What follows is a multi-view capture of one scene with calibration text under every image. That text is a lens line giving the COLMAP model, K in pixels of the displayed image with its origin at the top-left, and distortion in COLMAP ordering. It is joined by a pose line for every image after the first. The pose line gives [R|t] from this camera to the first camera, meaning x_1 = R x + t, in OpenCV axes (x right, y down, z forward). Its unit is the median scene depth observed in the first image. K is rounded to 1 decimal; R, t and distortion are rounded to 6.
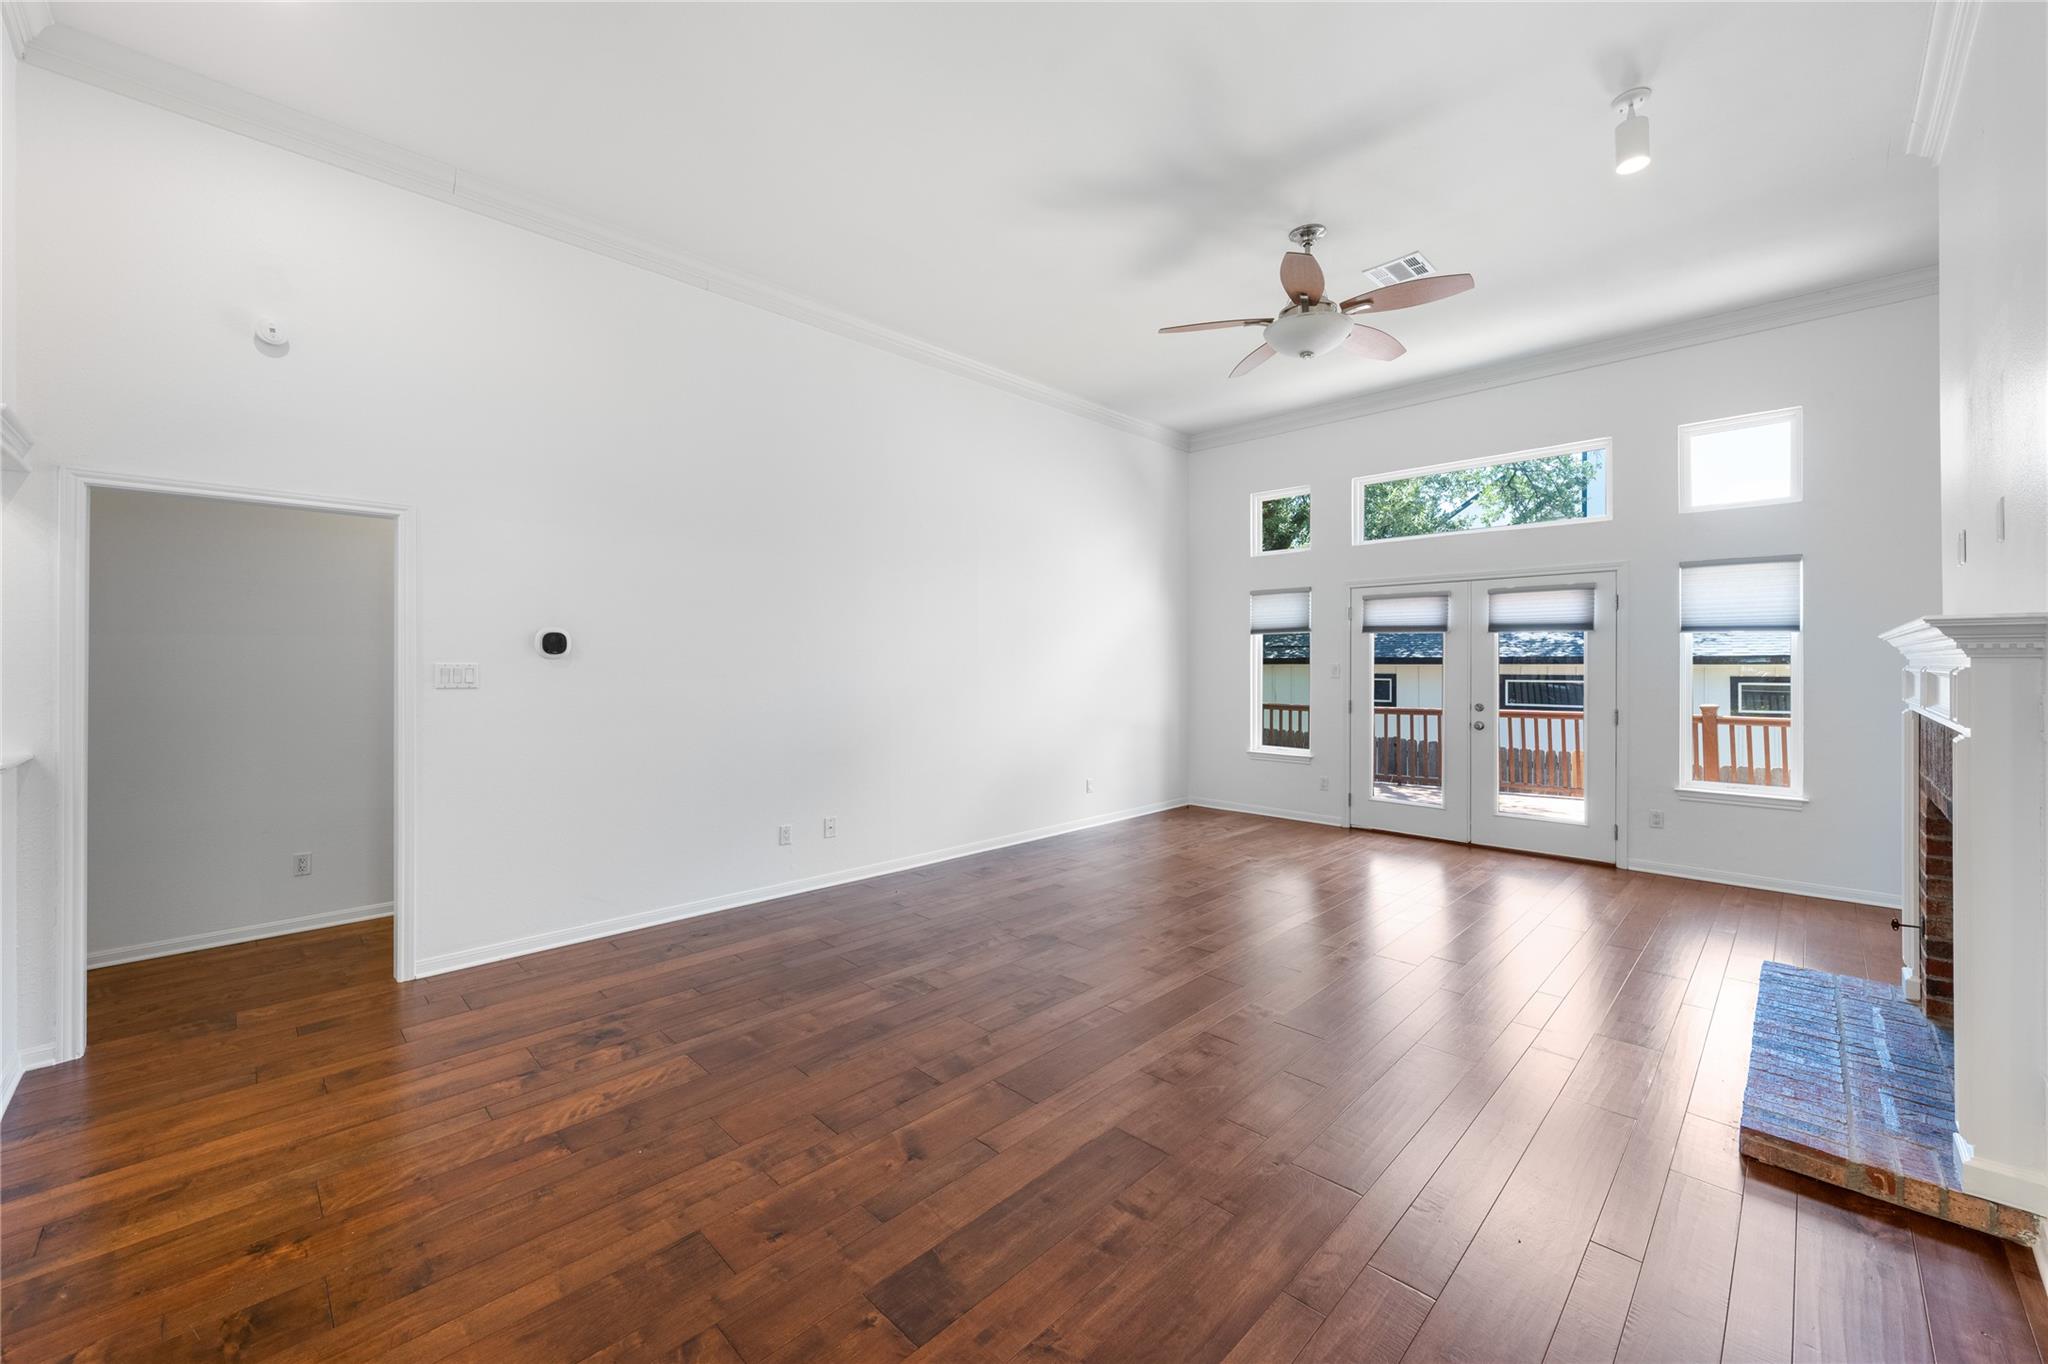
lens RADIAL K [[810.0, 0, 1021.7], [0, 810.0, 651.1], [0, 0, 1]] dist [-0.001958, 0.000723]
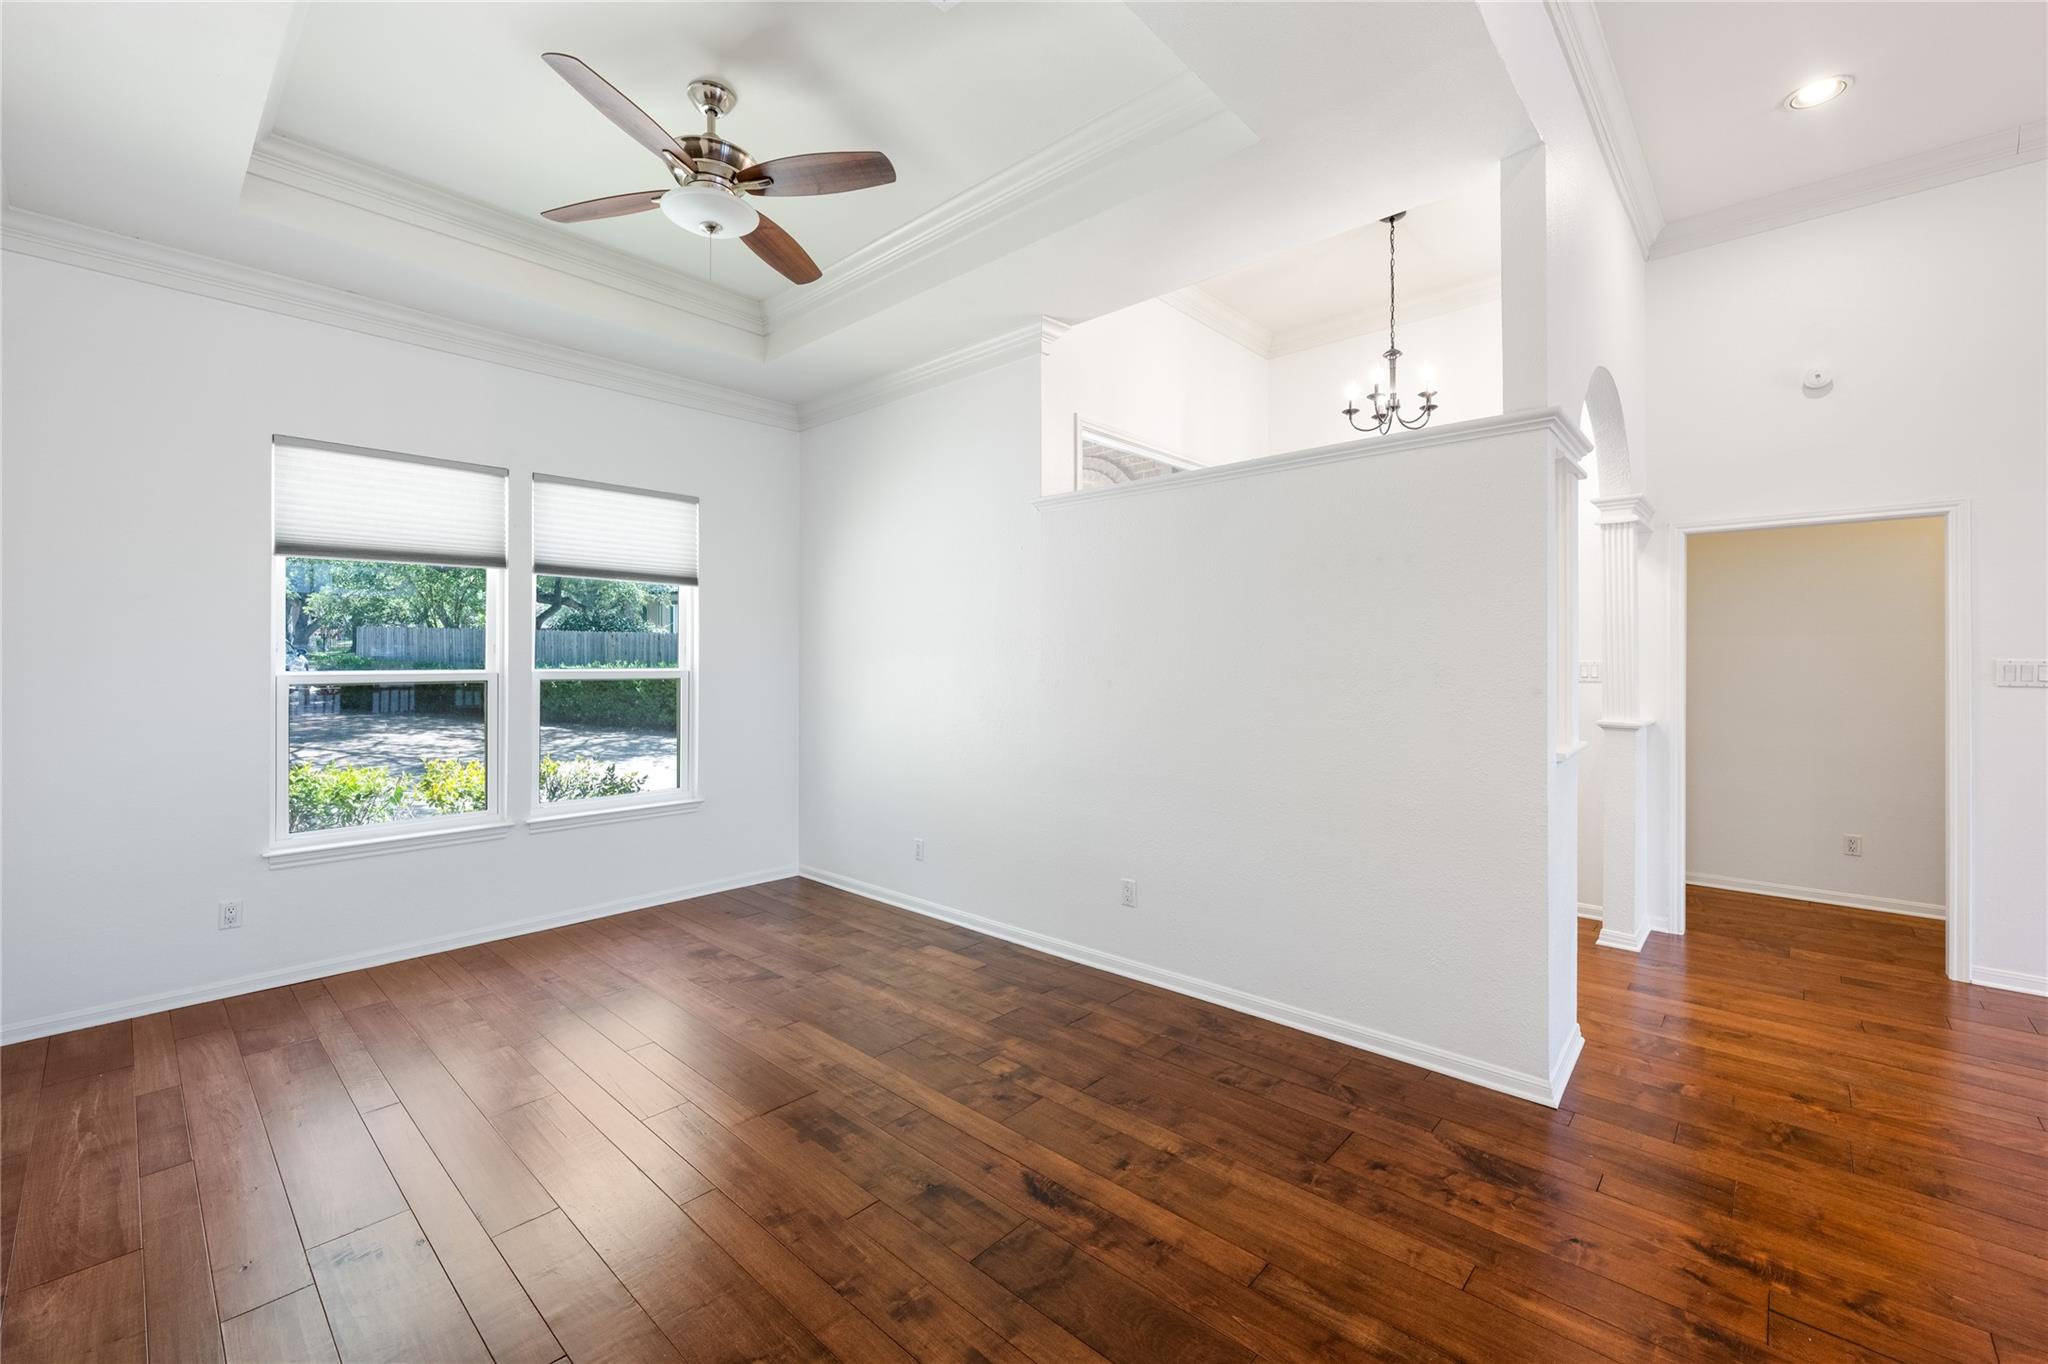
lens RADIAL K [[810.0, 0, 1024.1], [0, 810.0, 664.8], [0, 0, 1]] dist [-0.001958, 0.000723]
pose [[0.032582, 0.007432, -0.999441, 0.252254], [0.010814, 0.999911, 0.007788, 0.001451], [0.999411, -0.011061, 0.032499, -0.229531]]
